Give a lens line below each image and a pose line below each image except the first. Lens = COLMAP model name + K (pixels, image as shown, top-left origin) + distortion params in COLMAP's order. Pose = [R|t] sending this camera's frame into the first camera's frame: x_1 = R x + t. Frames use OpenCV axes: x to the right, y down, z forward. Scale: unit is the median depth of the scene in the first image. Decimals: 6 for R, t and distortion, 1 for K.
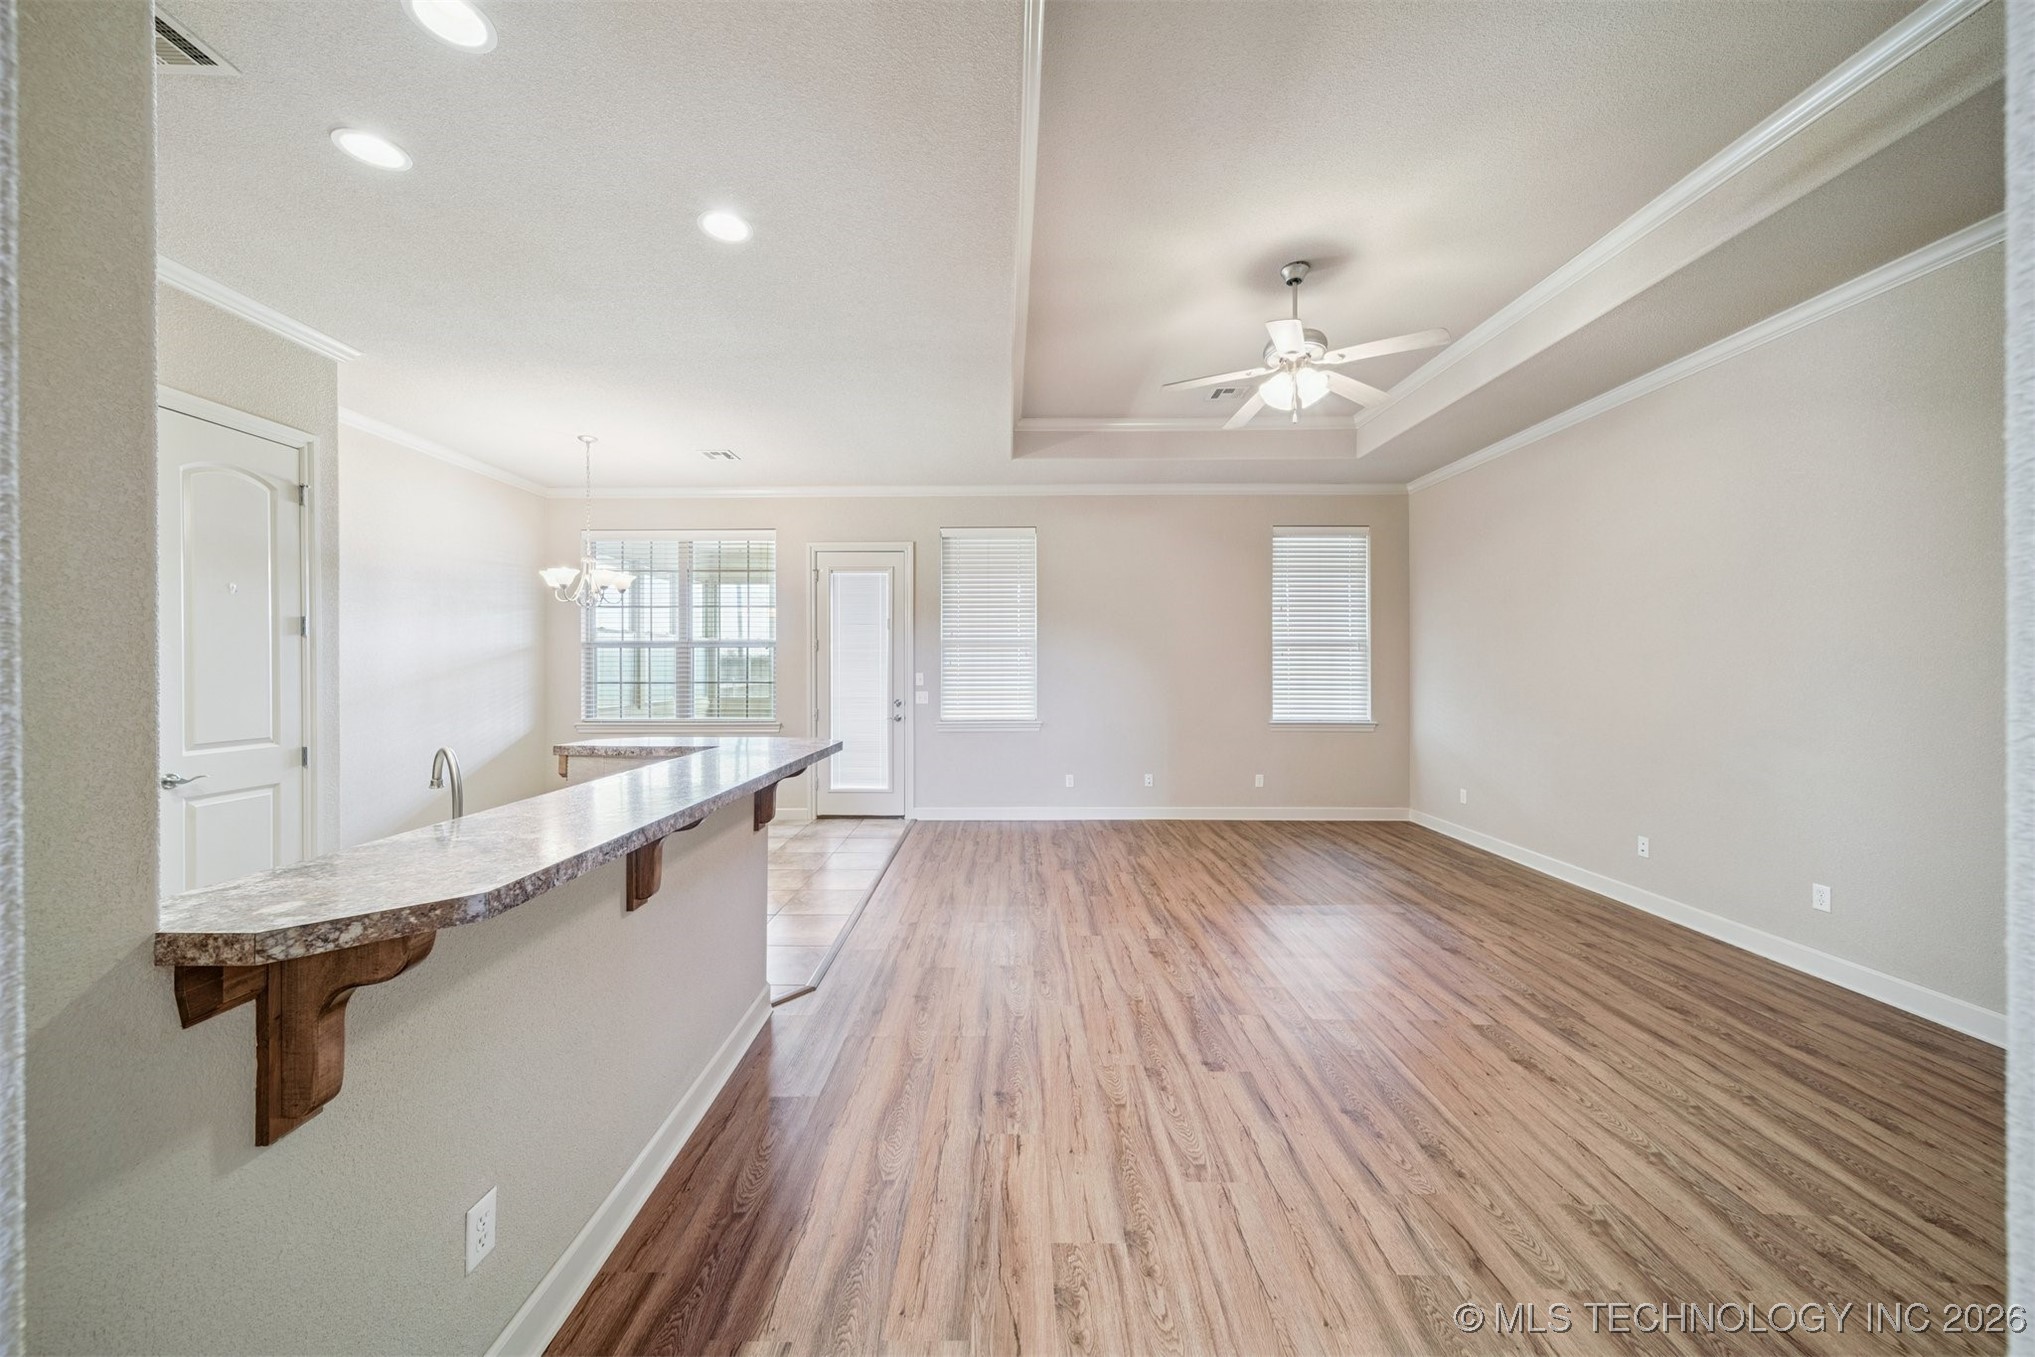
lens RADIAL K [[720.8, 0, 1017.2], [0, 720.8, 668.9], [0, 0, 1]] dist [-0.000748, -0.000026]
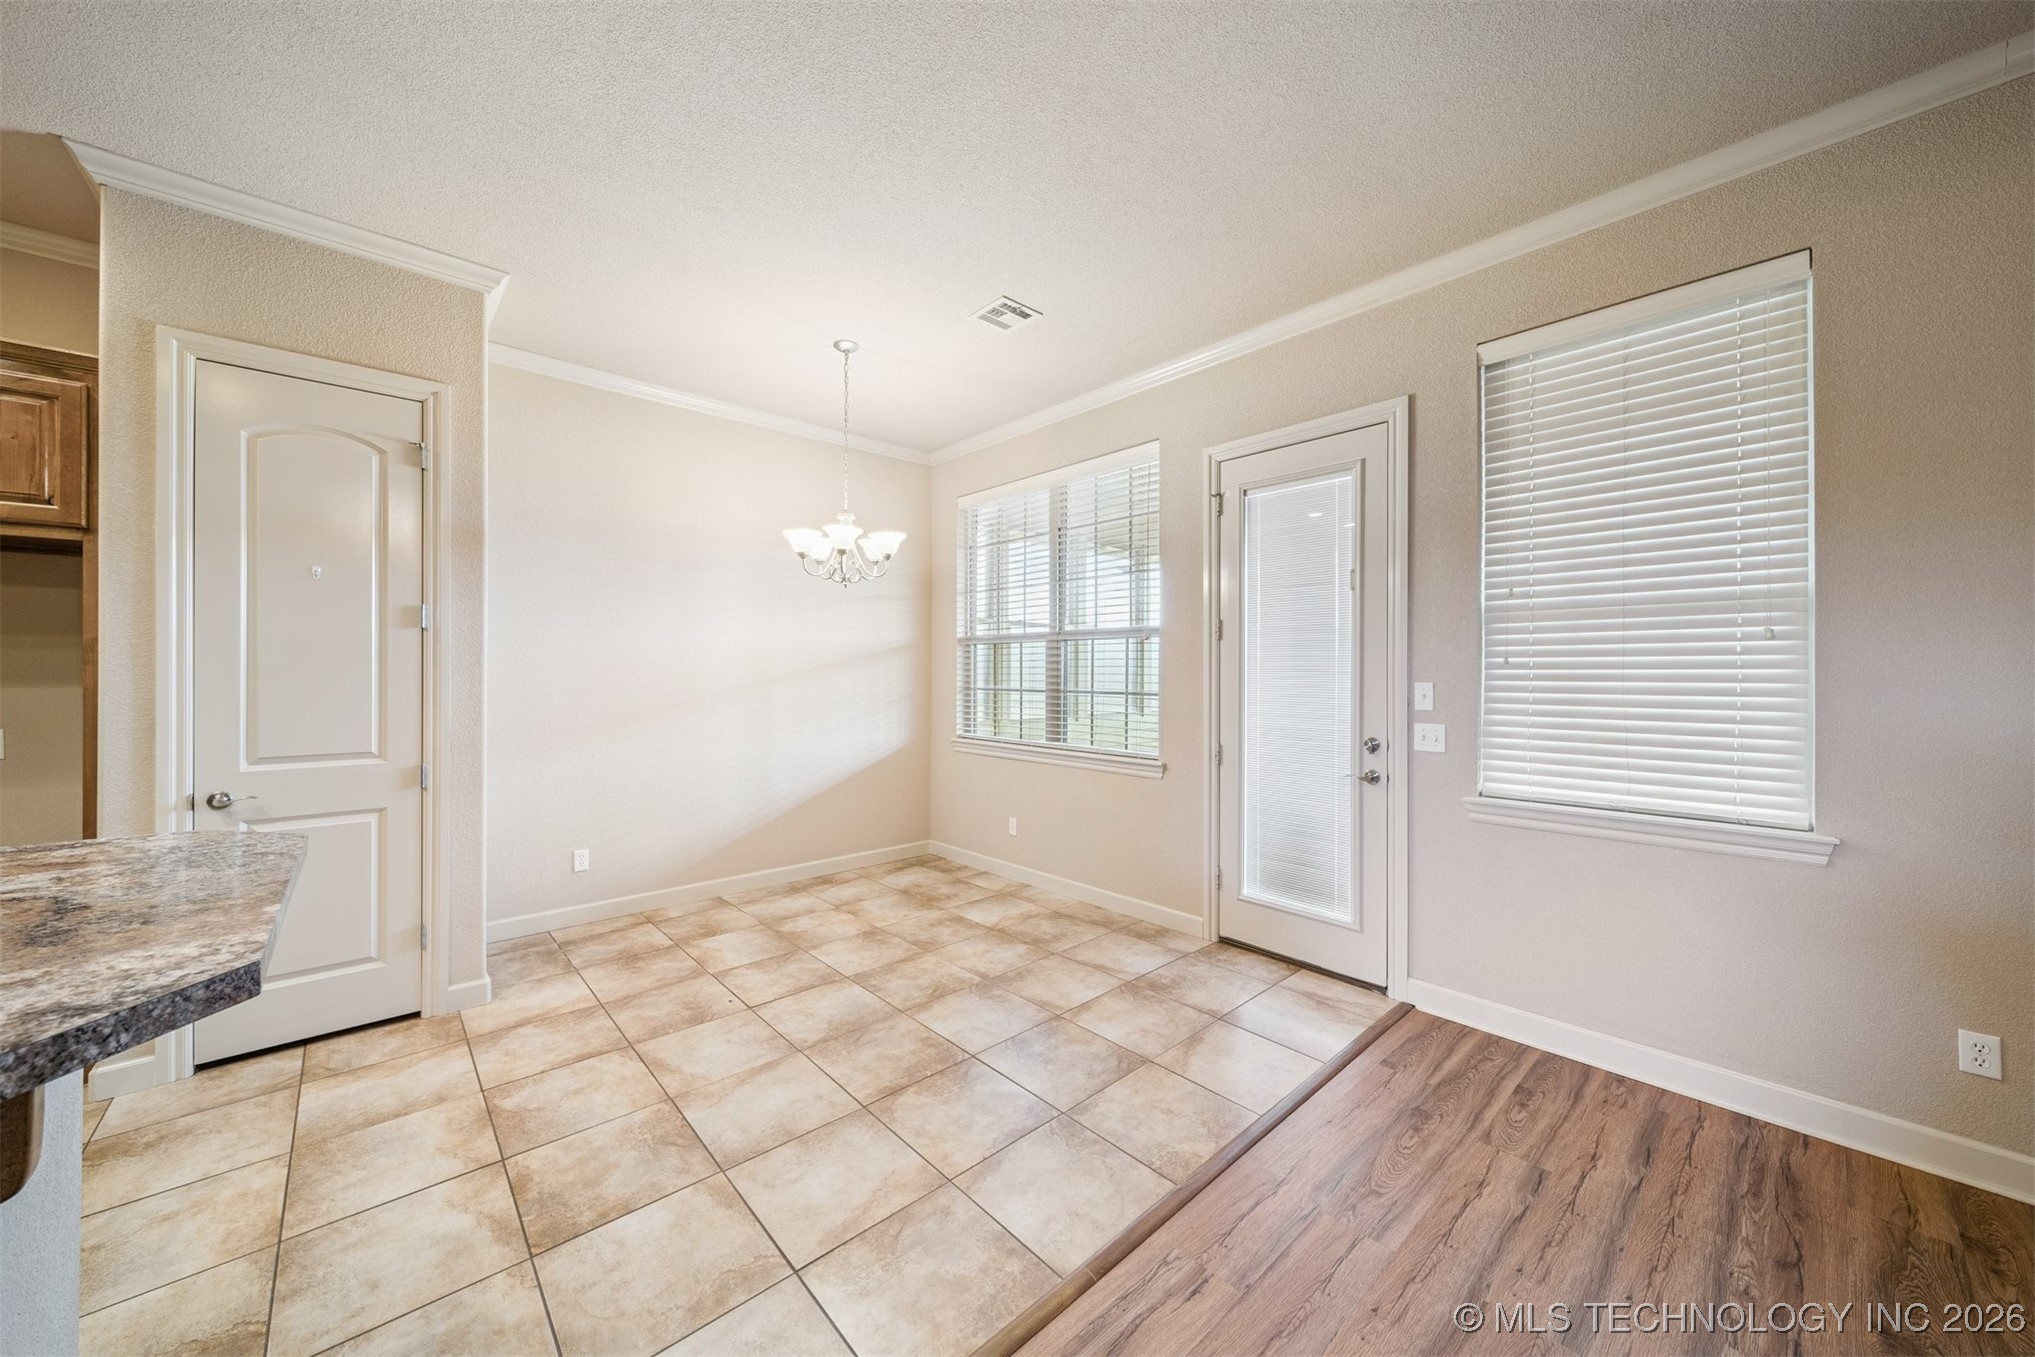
lens RADIAL K [[720.8, 0, 1006.1], [0, 720.8, 671.5], [0, 0, 1]] dist [-0.000748, -0.000026]
pose [[0.657634, 0.003093, -0.753331, 0.032969], [-0.004356, 0.999990, 0.000302, -0.000262], [0.753325, 0.003083, 0.657641, 0.509558]]
